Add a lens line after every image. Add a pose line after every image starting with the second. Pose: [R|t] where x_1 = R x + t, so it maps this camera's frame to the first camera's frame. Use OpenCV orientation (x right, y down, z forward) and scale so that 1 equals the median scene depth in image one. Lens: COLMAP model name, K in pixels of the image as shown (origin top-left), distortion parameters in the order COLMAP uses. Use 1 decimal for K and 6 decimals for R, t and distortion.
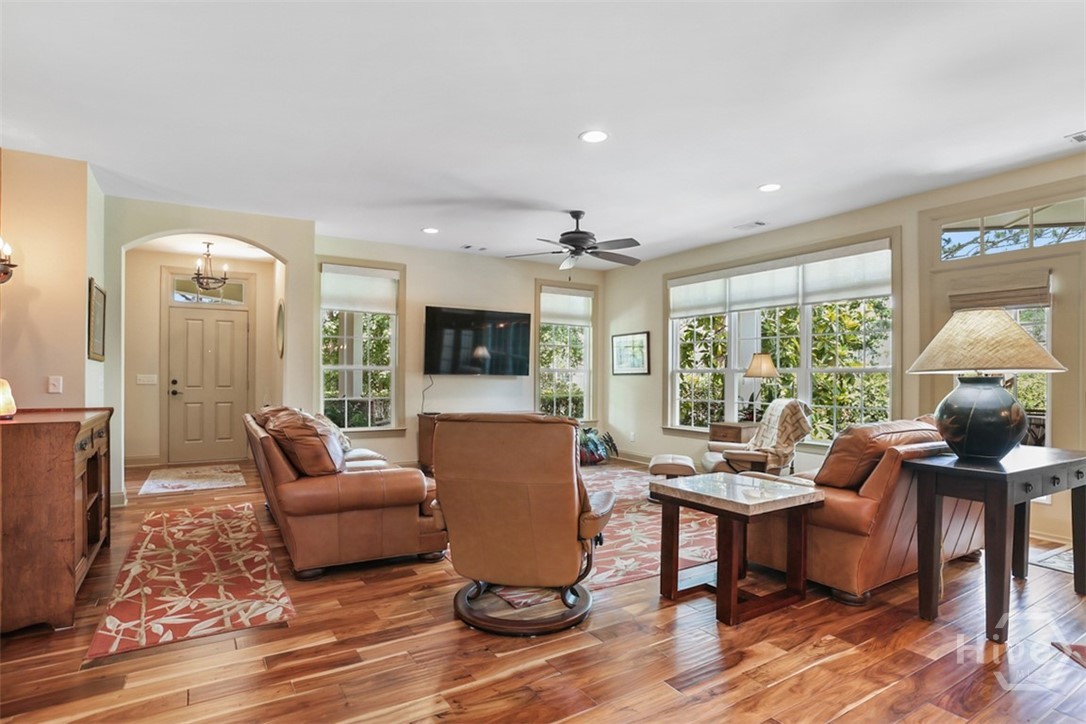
lens RADIAL K [[548.7, 0, 538.8], [0, 548.7, 382.3], [0, 0, 1]] dist [-0.044354, 0.018252]
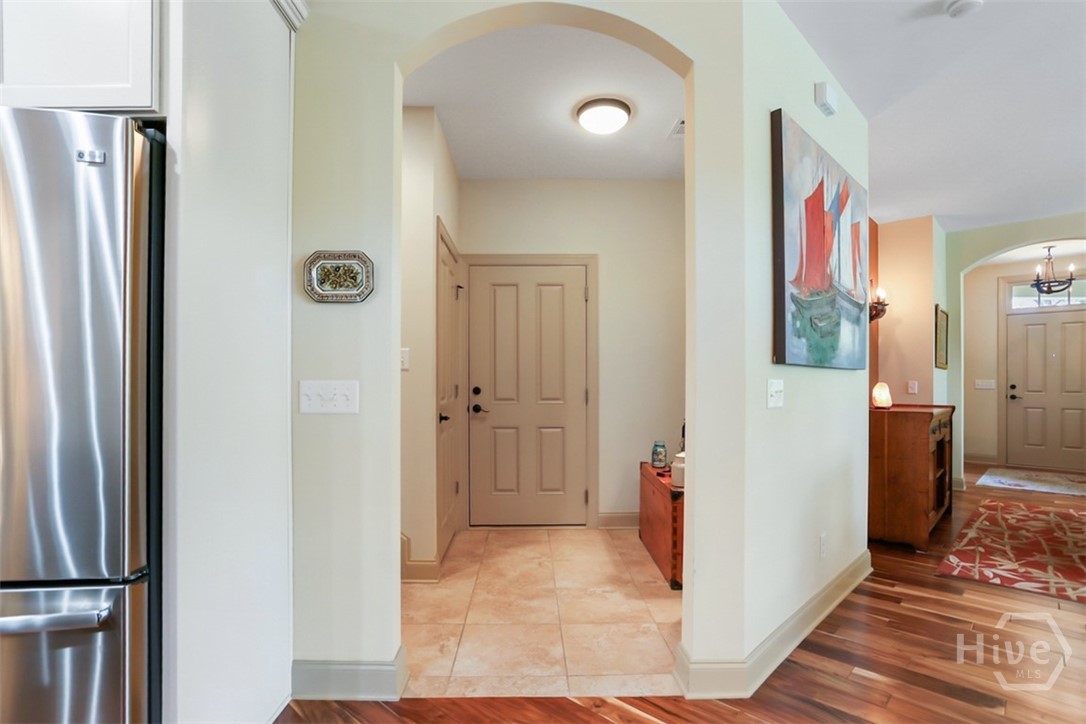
lens RADIAL K [[550.0, 0, 542.7], [0, 550.0, 372.6], [0, 0, 1]] dist [-0.053283, 0.030015]
pose [[0.247866, -0.014913, -0.968680, 0.197304], [-0.011802, 0.999761, -0.018411, 0.003586], [0.968722, 0.015995, 0.247631, -0.256721]]
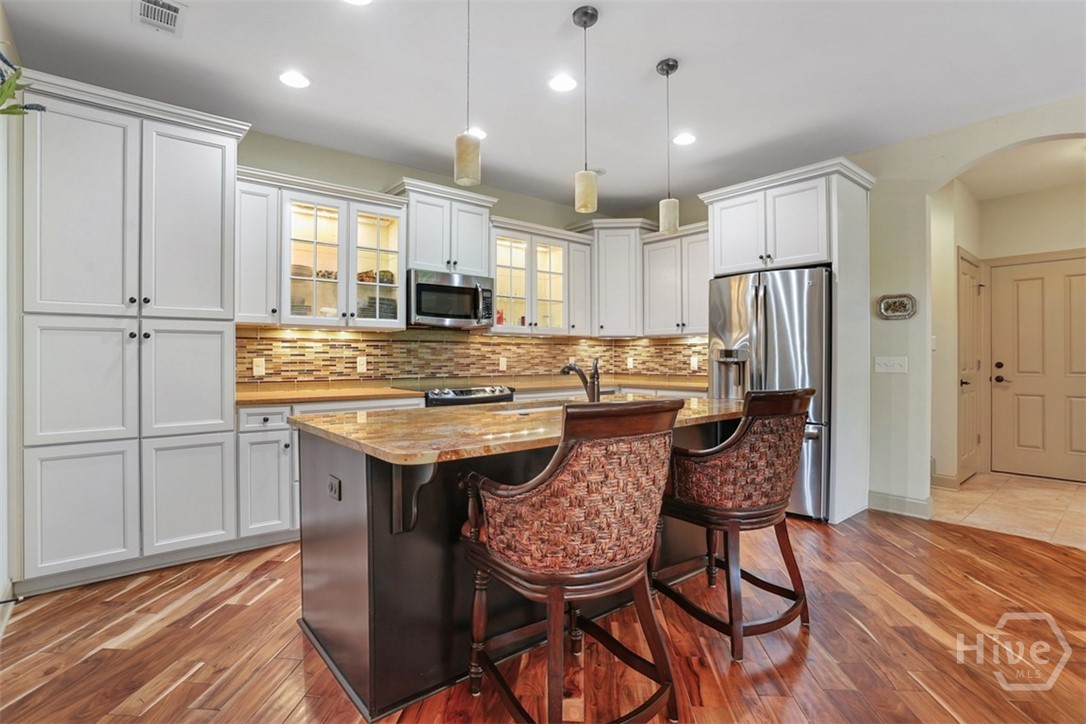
lens RADIAL K [[532.7, 0, 535.0], [0, 532.7, 360.9], [0, 0, 1]] dist [-0.062670, 0.030377]
pose [[-0.597825, 0.004509, -0.801614, 0.909883], [-0.009039, 0.999883, 0.012365, 0.005393], [0.801576, 0.014638, -0.597714, -0.274245]]
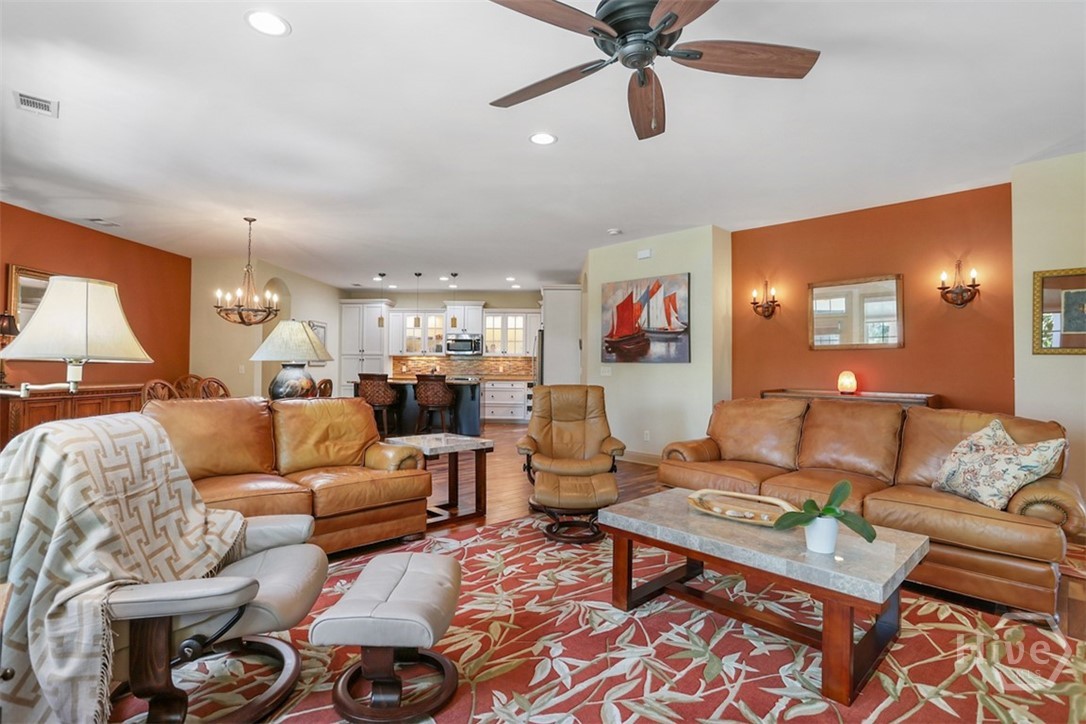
lens RADIAL K [[532.7, 0, 535.0], [0, 532.7, 360.9], [0, 0, 1]] dist [-0.062670, 0.030377]
pose [[-0.981061, -0.012310, -0.193308, 0.284605], [-0.012573, 0.999921, 0.000135, -0.022135], [0.193291, 0.002563, -0.981138, 1.898572]]
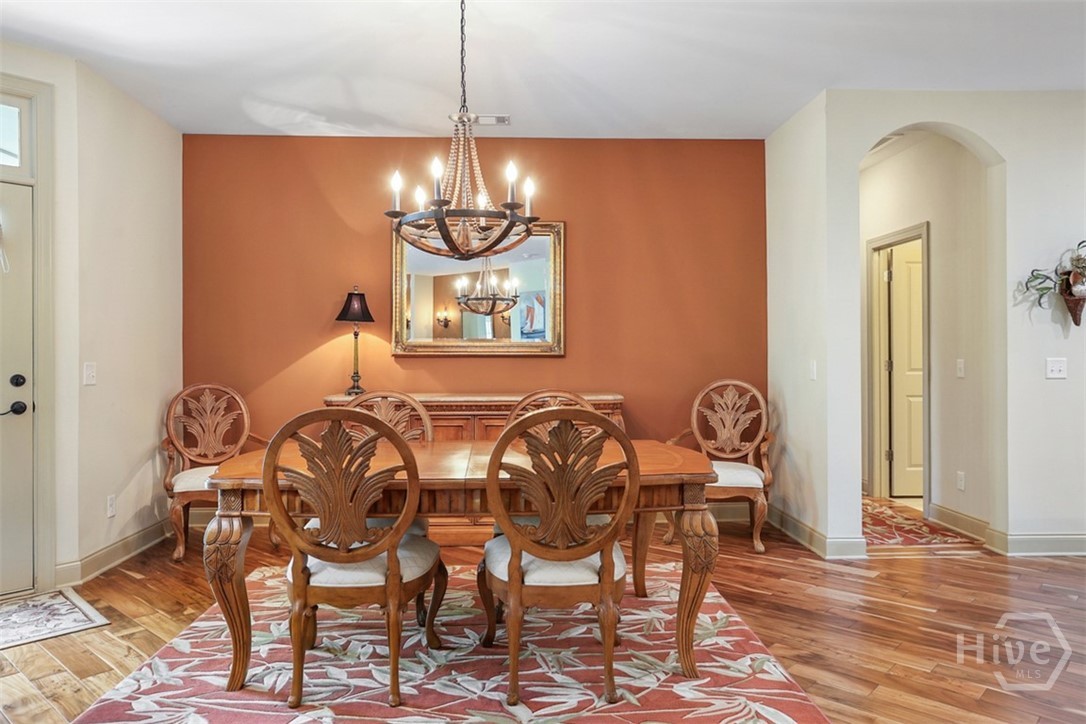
lens RADIAL K [[736.4, 0, 535.8], [0, 736.4, 354.1], [0, 0, 1]] dist [-0.045107, 0.057478]
pose [[-0.257808, 0.002683, 0.966192, -0.017747], [0.014507, 0.999894, 0.001095, -0.006903], [-0.966087, 0.014299, -0.257820, 0.384777]]
